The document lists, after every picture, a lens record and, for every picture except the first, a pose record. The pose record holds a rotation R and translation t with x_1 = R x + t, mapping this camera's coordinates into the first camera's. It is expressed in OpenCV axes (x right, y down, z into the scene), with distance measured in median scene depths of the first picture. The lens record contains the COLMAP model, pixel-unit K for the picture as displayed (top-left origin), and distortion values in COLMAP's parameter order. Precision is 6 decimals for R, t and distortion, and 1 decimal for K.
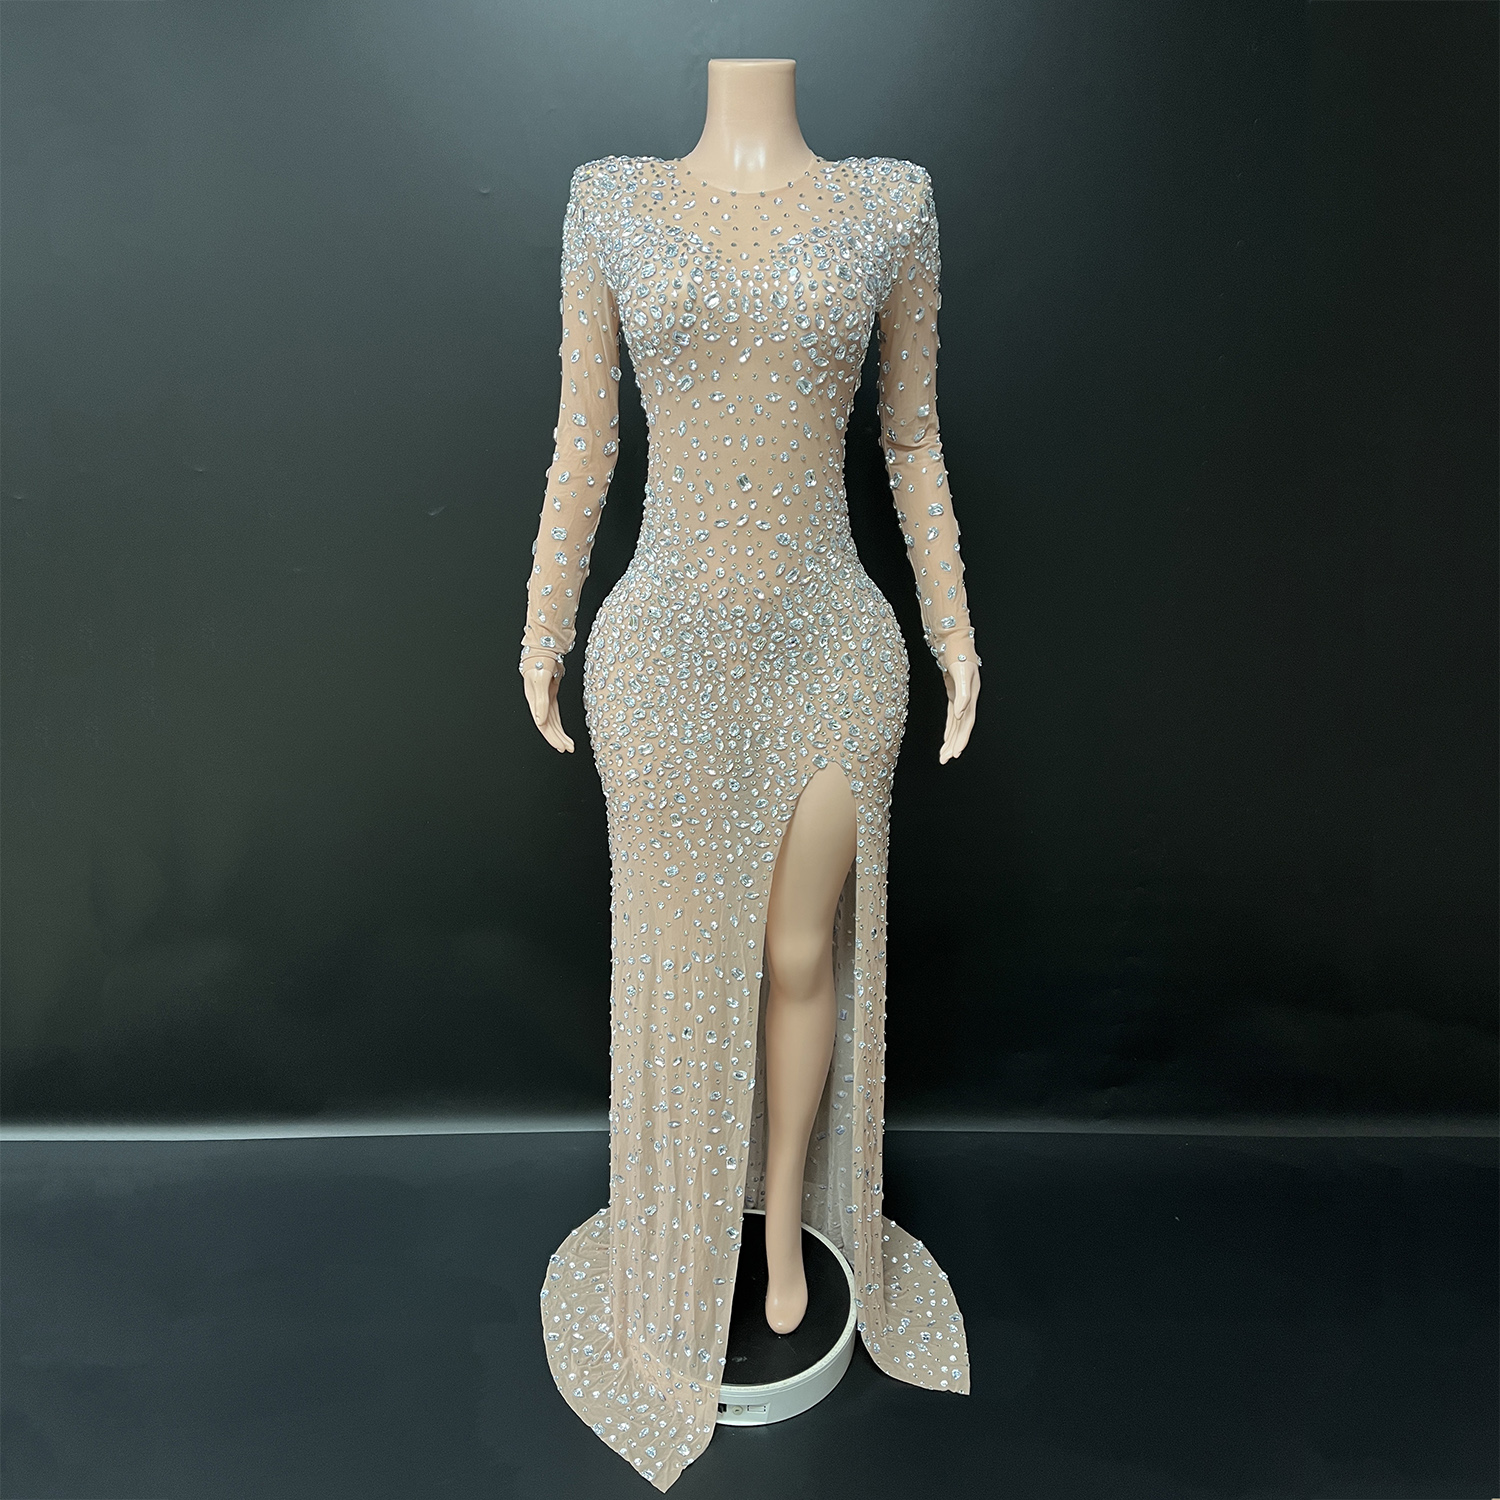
lens RADIAL K [[1142.8, 0, 758.2], [0, 1142.8, 773.2], [0, 0, 1]] dist [0.058398, -0.048829]
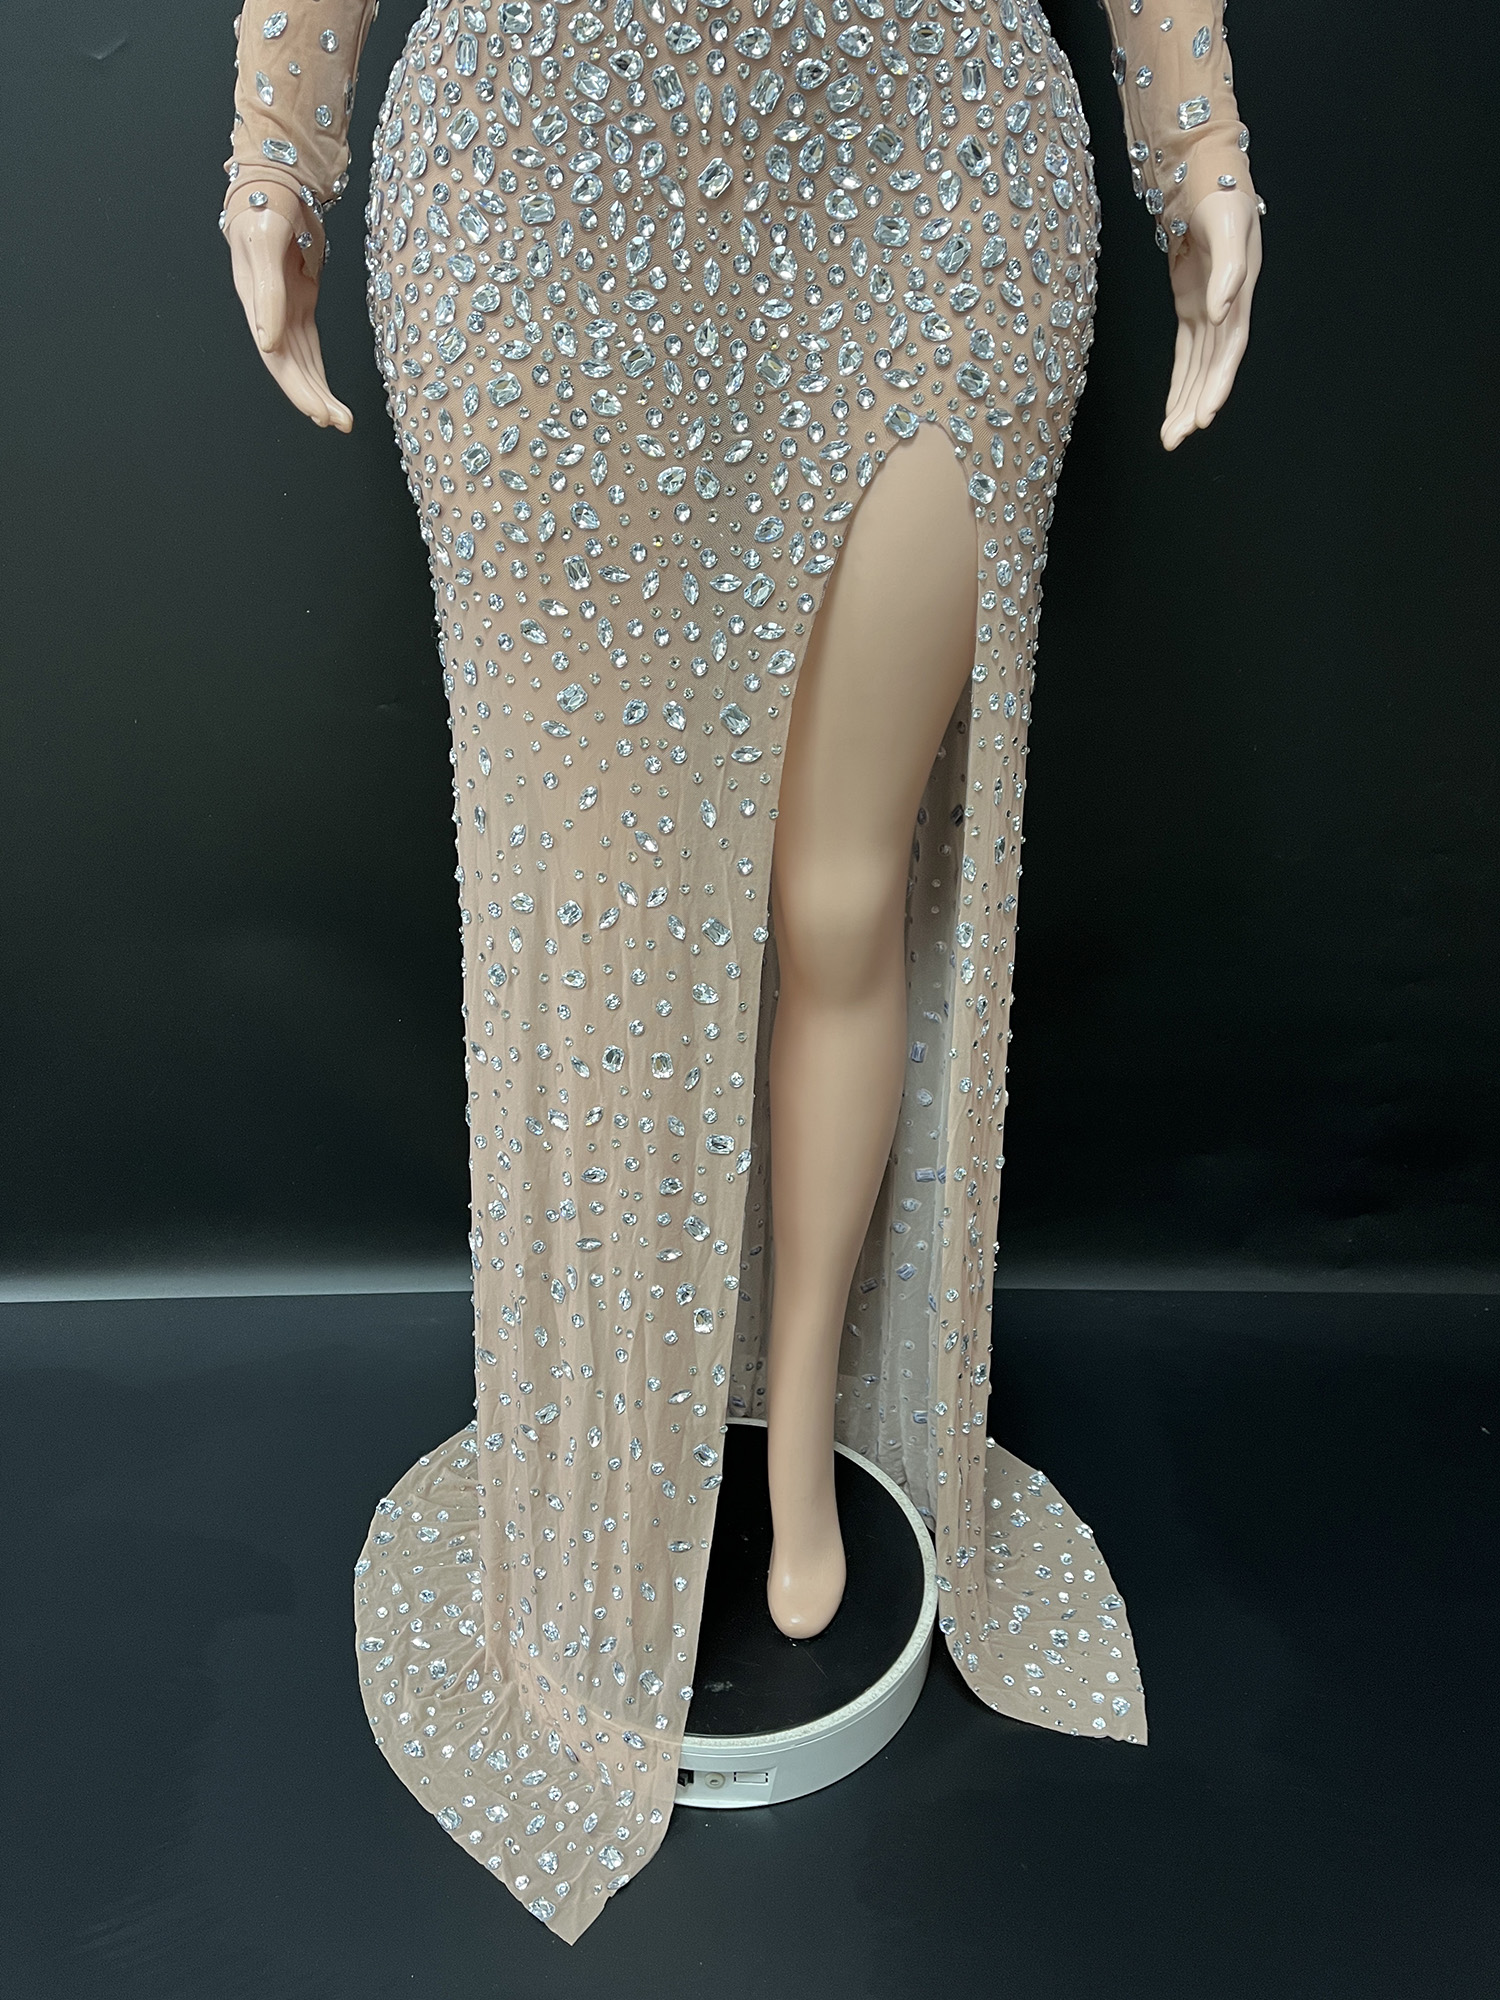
lens RADIAL K [[1489.7, 0, 784.8], [0, 1489.7, 1019.3], [0, 0, 1]] dist [0.065191, -0.072470]
pose [[0.999648, 0.002015, 0.026461, -0.005622], [-0.004321, 0.996166, 0.087381, 0.165485], [-0.026183, -0.087465, 0.995823, 0.395344]]
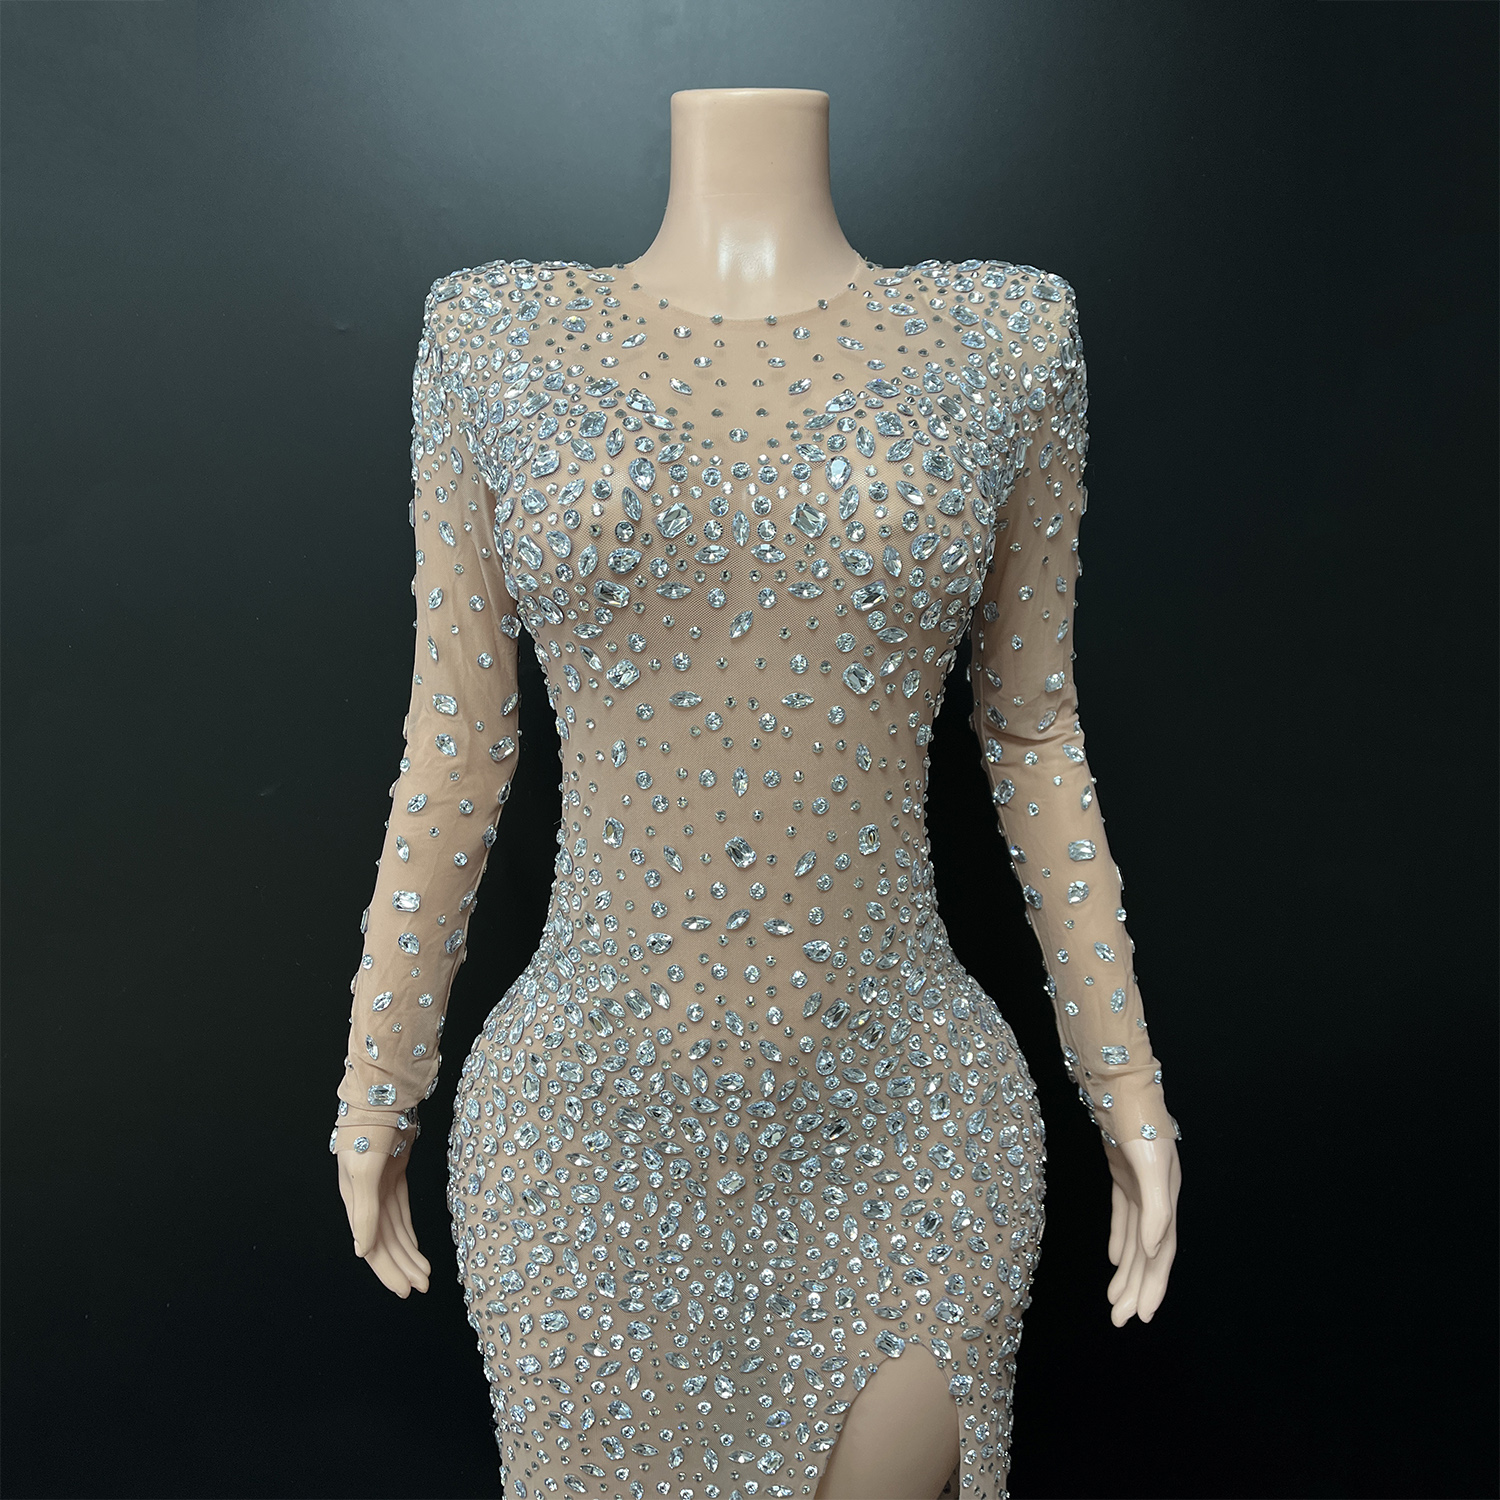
lens RADIAL K [[1142.8, 0, 770.7], [0, 1142.8, 747.3], [0, 0, 1]] dist [0.058398, -0.048829]
pose [[0.999864, -0.008932, 0.013854, -0.004903], [0.010632, 0.991716, -0.128005, -0.208450], [-0.012596, 0.128135, 0.991677, 0.436696]]
